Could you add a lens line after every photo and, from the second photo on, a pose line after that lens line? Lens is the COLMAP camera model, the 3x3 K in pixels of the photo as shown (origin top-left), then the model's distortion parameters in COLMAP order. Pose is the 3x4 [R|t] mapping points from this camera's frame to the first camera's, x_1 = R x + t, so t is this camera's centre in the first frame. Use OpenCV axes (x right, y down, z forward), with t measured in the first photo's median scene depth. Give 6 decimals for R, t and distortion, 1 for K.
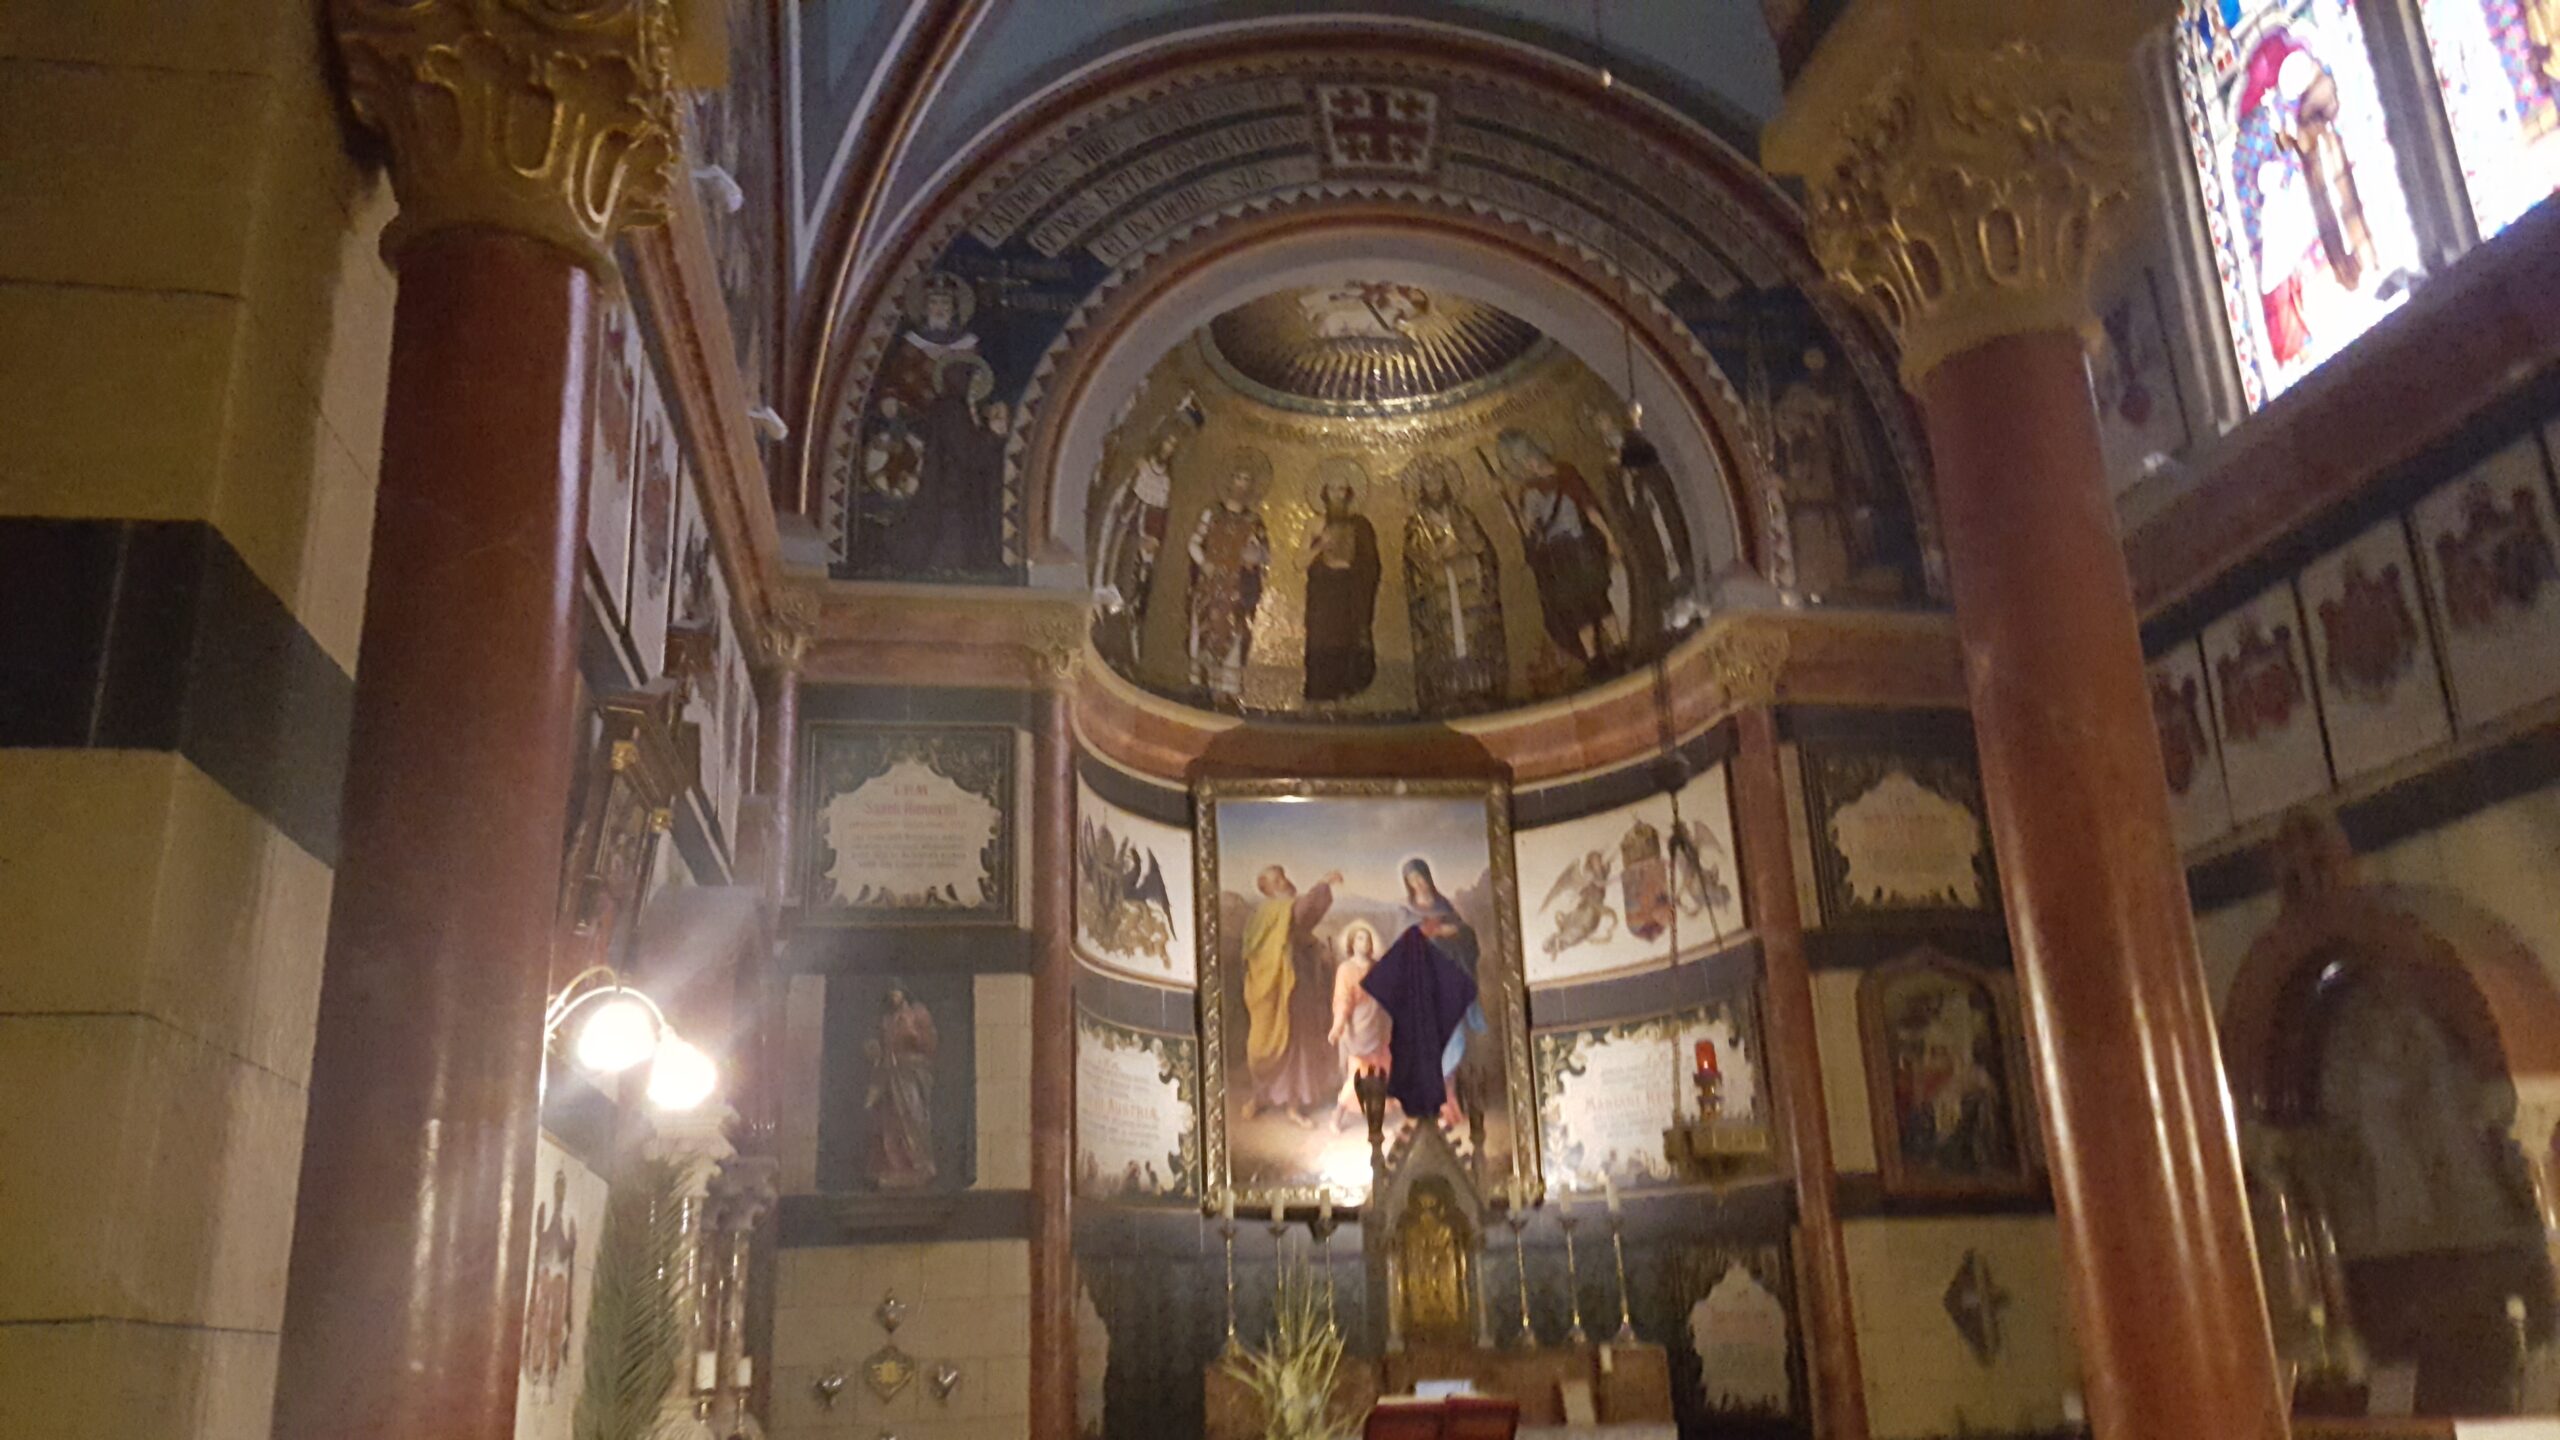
lens RADIAL K [[1935.6, 0, 1286.2], [0, 1935.6, 777.5], [0, 0, 1]] dist [0.119597, -0.000478]
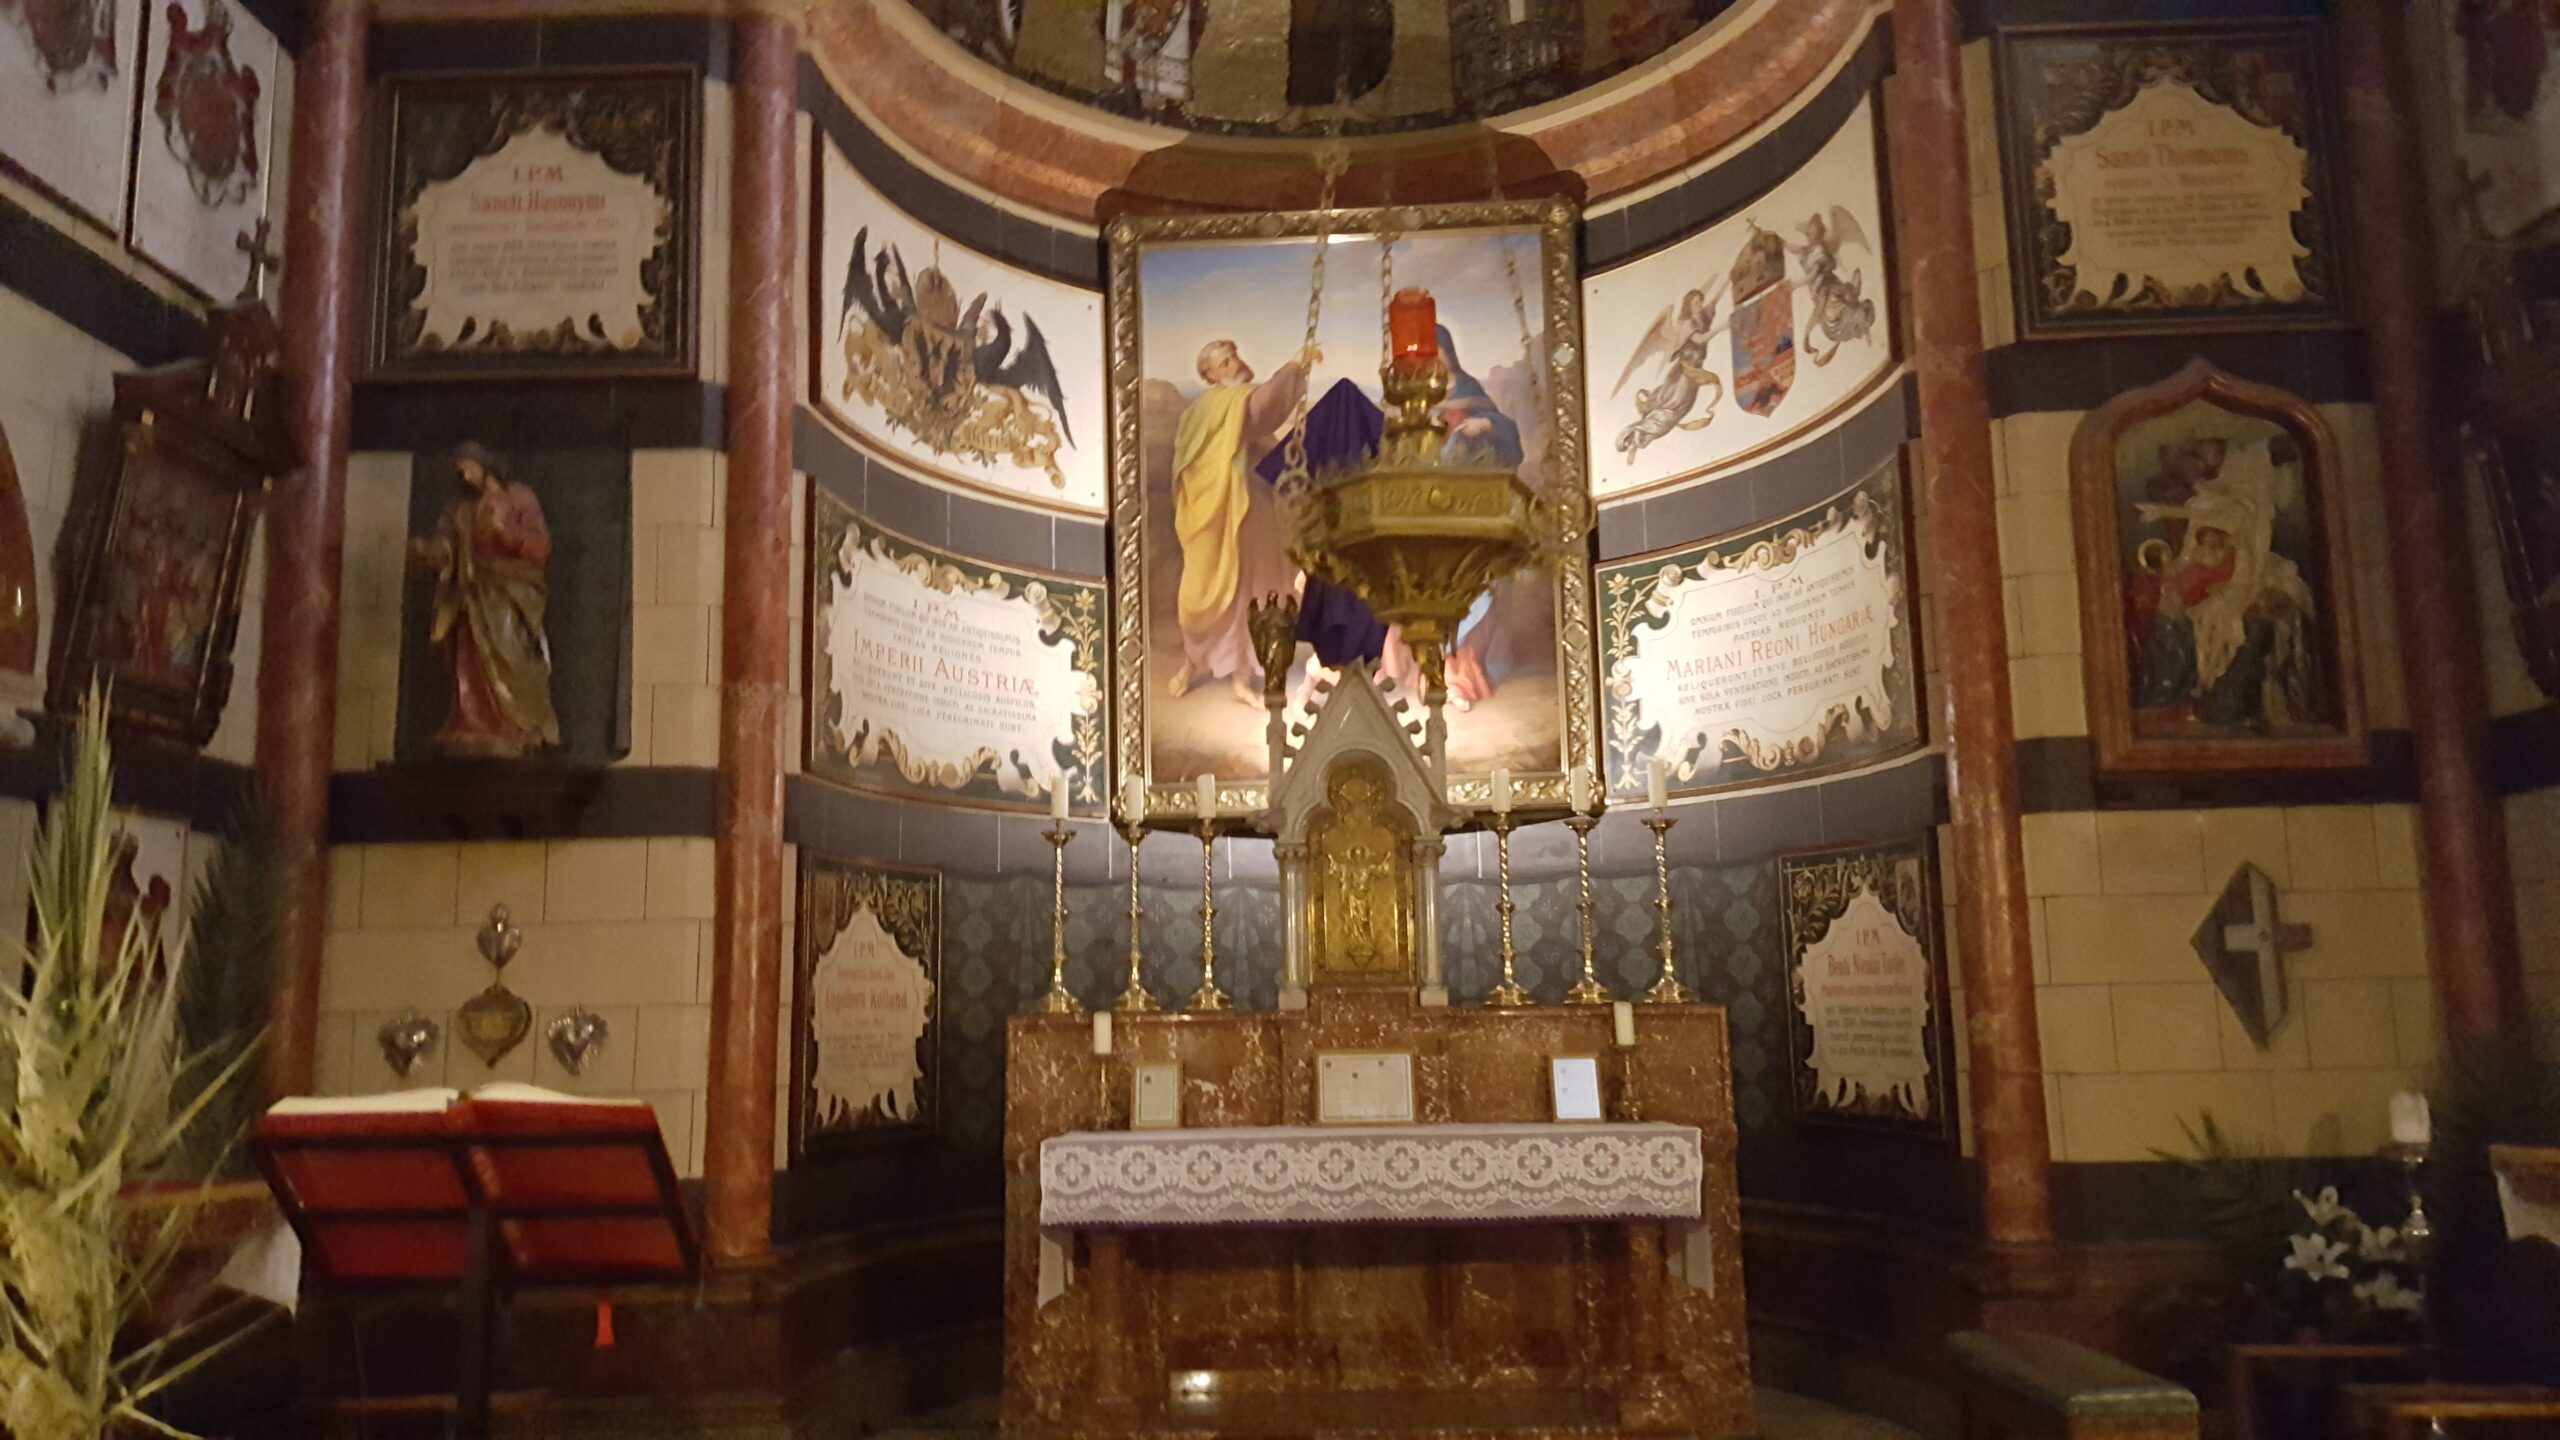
lens RADIAL K [[1904.8, 0, 1285.7], [0, 1904.8, 752.1], [0, 0, 1]] dist [0.171291, -0.290876]
pose [[0.980647, -0.007850, -0.195625, 0.157590], [0.035964, 0.989416, 0.140582, 0.100798], [0.192451, -0.144896, 0.970550, 0.333136]]
